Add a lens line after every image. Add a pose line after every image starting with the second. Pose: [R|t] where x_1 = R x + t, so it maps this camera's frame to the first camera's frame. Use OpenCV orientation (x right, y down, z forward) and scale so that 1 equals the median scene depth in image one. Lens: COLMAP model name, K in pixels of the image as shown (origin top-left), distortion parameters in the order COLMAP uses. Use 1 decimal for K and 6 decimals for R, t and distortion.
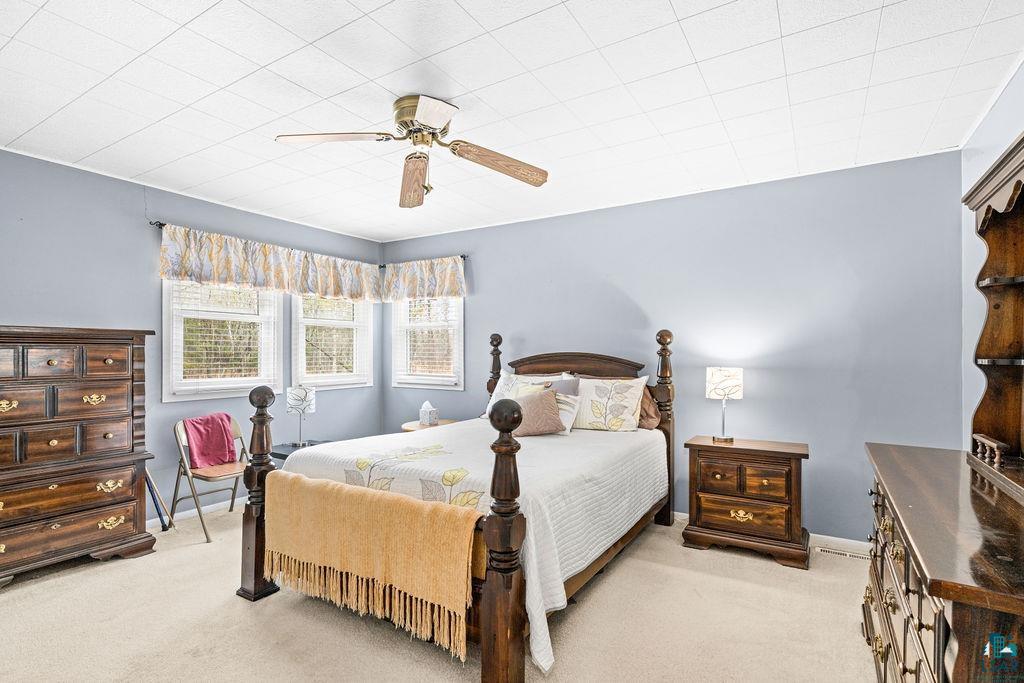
lens RADIAL K [[505.1, 0, 514.8], [0, 505.1, 346.5], [0, 0, 1]] dist [-0.001882, 0.000730]
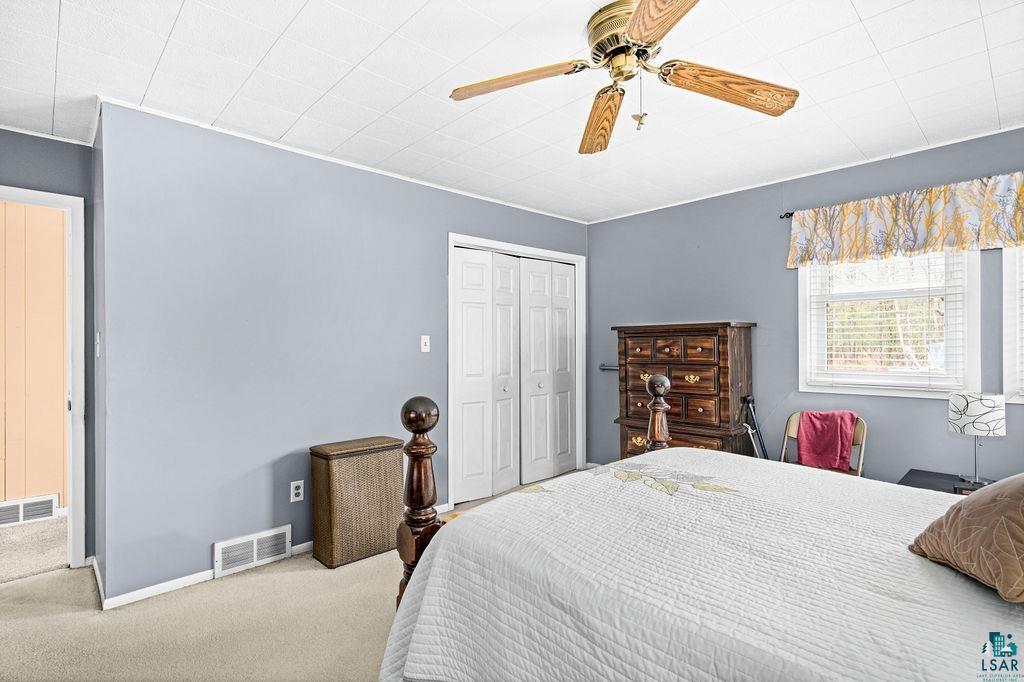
lens RADIAL K [[490.4, 0, 514.2], [0, 490.4, 341.3], [0, 0, 1]] dist [-0.001899, 0.000301]
pose [[-0.254431, -0.006278, -0.967071, 0.457072], [0.020178, 0.999727, -0.011798, 0.014432], [0.966881, -0.022515, -0.254234, 0.835008]]
